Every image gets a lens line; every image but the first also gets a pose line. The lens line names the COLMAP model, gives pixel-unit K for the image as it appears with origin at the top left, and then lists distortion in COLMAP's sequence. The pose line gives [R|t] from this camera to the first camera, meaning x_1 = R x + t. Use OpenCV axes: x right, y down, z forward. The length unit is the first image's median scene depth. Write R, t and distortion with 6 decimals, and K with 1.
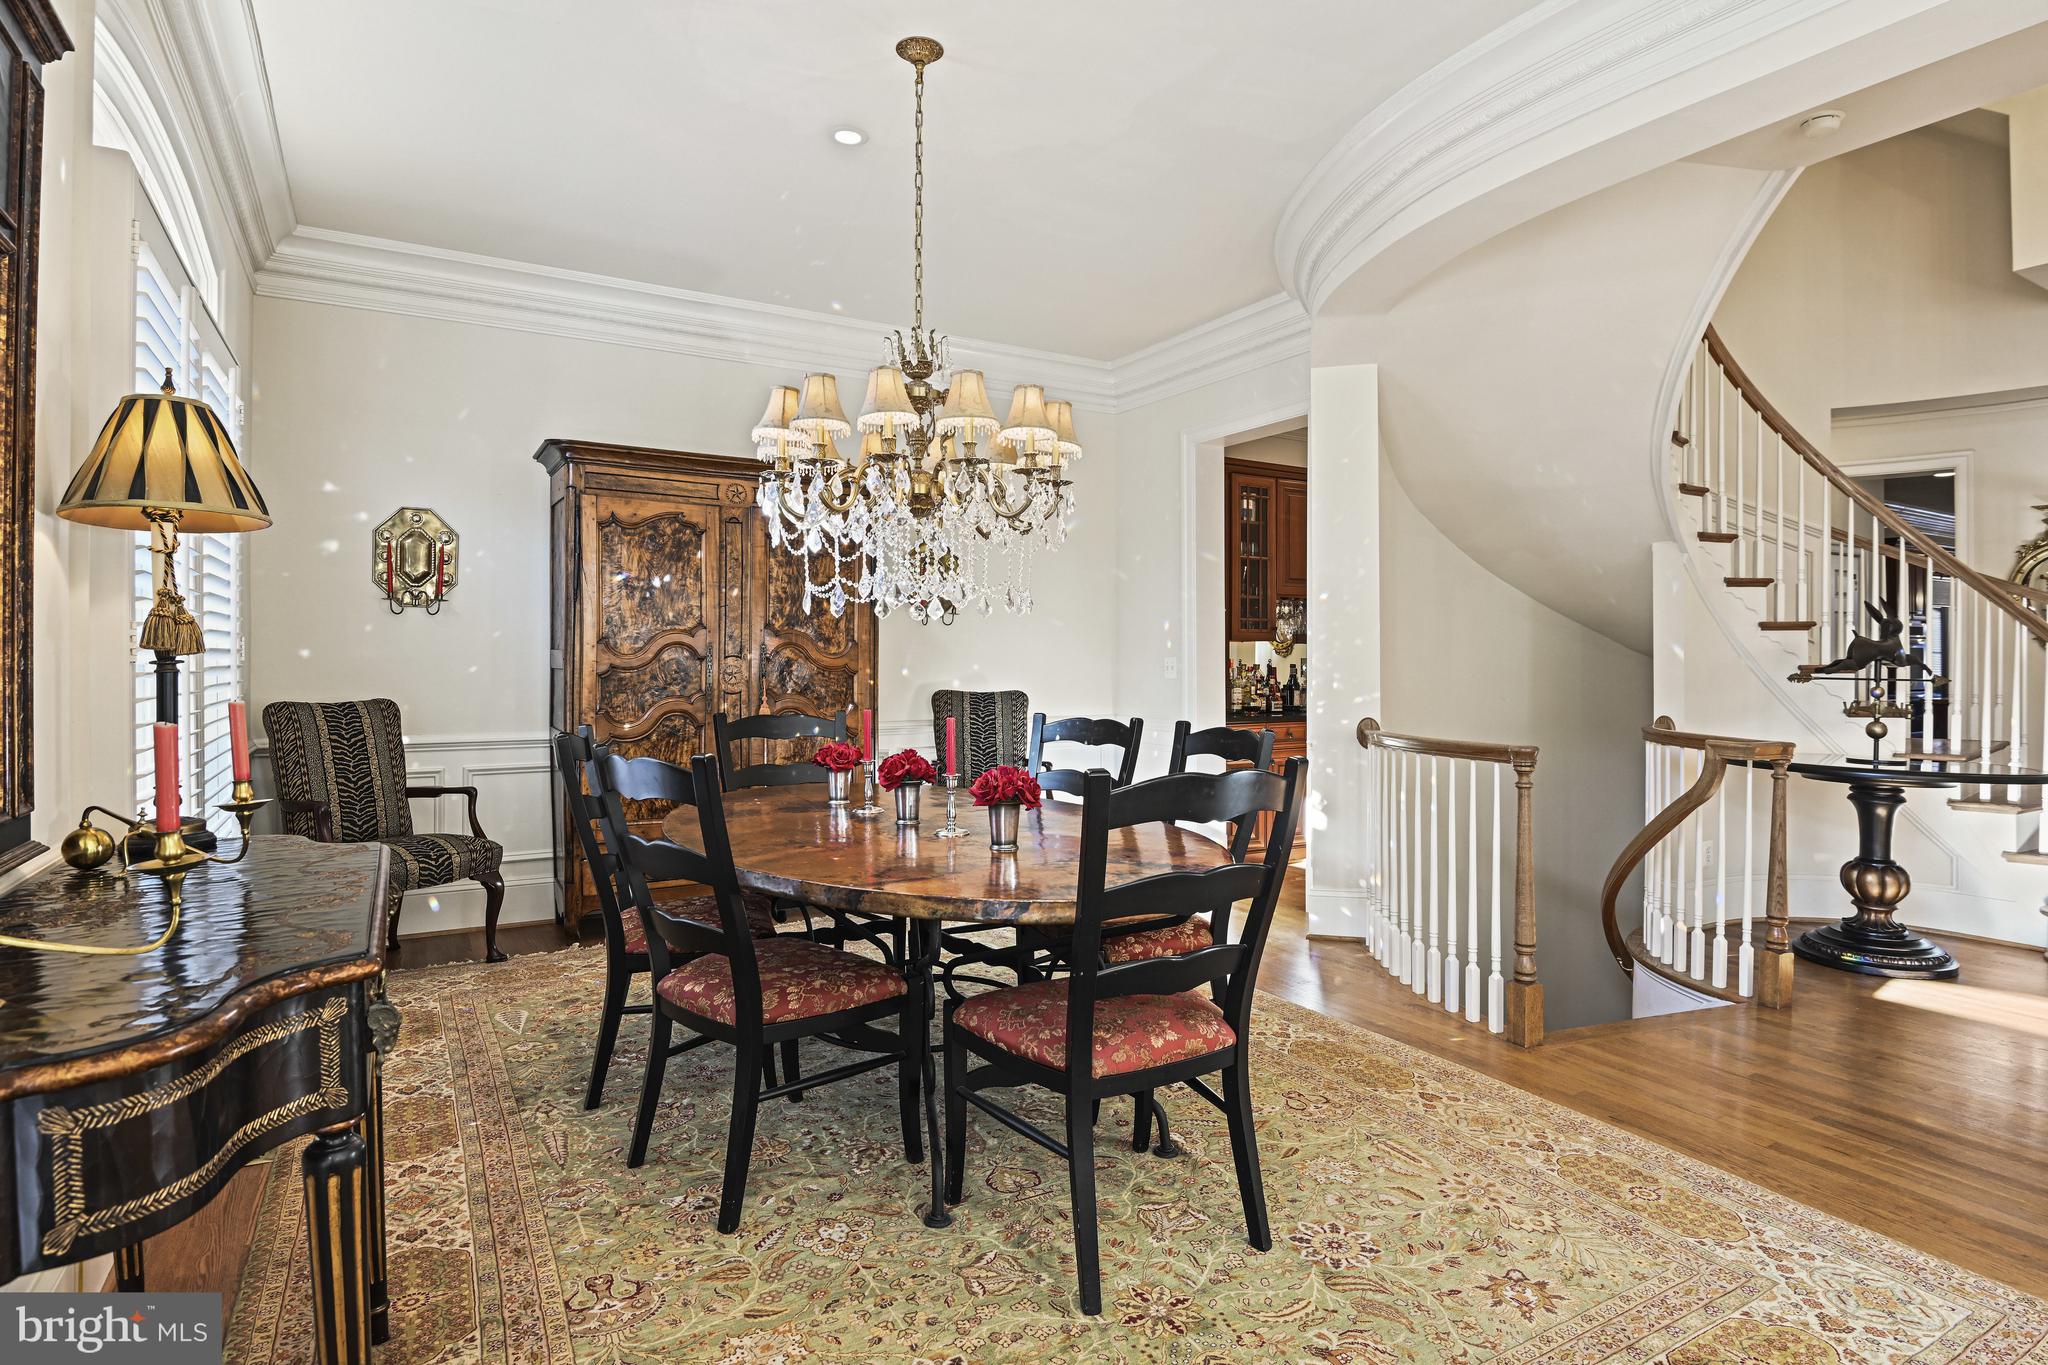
lens RADIAL K [[1050.5, 0, 1023.5], [0, 1050.5, 671.8], [0, 0, 1]] dist [-0.000084, 0.000249]
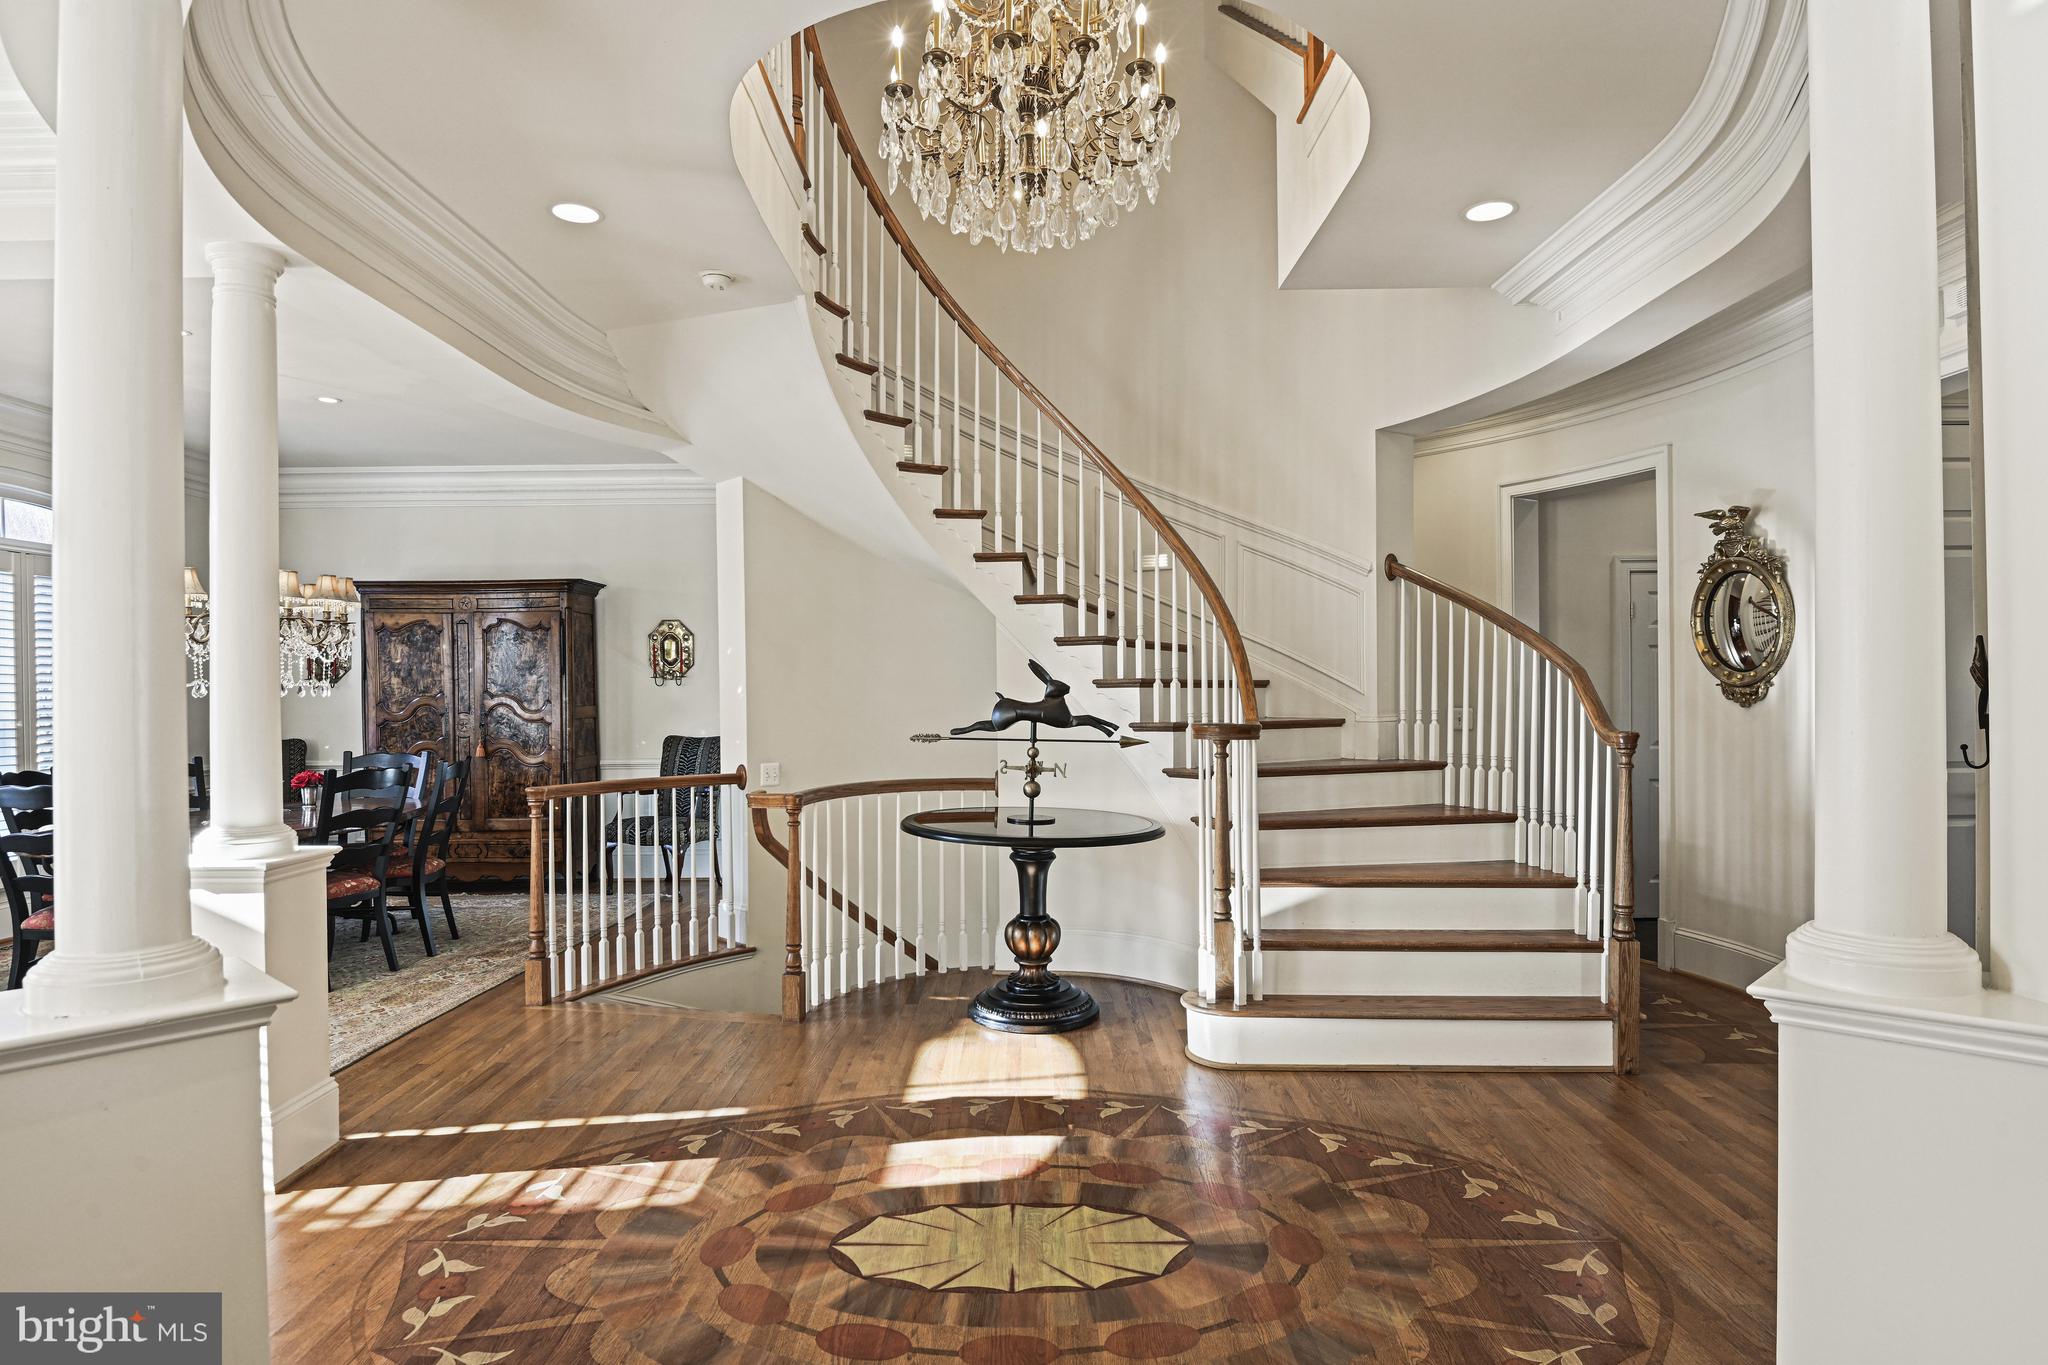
lens RADIAL K [[1121.0, 0, 1020.1], [0, 1121.0, 696.0], [0, 0, 1]] dist [-0.013314, -0.000736]
pose [[0.856788, -0.005906, -0.515636, 1.273809], [0.004730, 0.999982, -0.003595, -0.030141], [0.515648, 0.000641, 0.856800, 0.049942]]
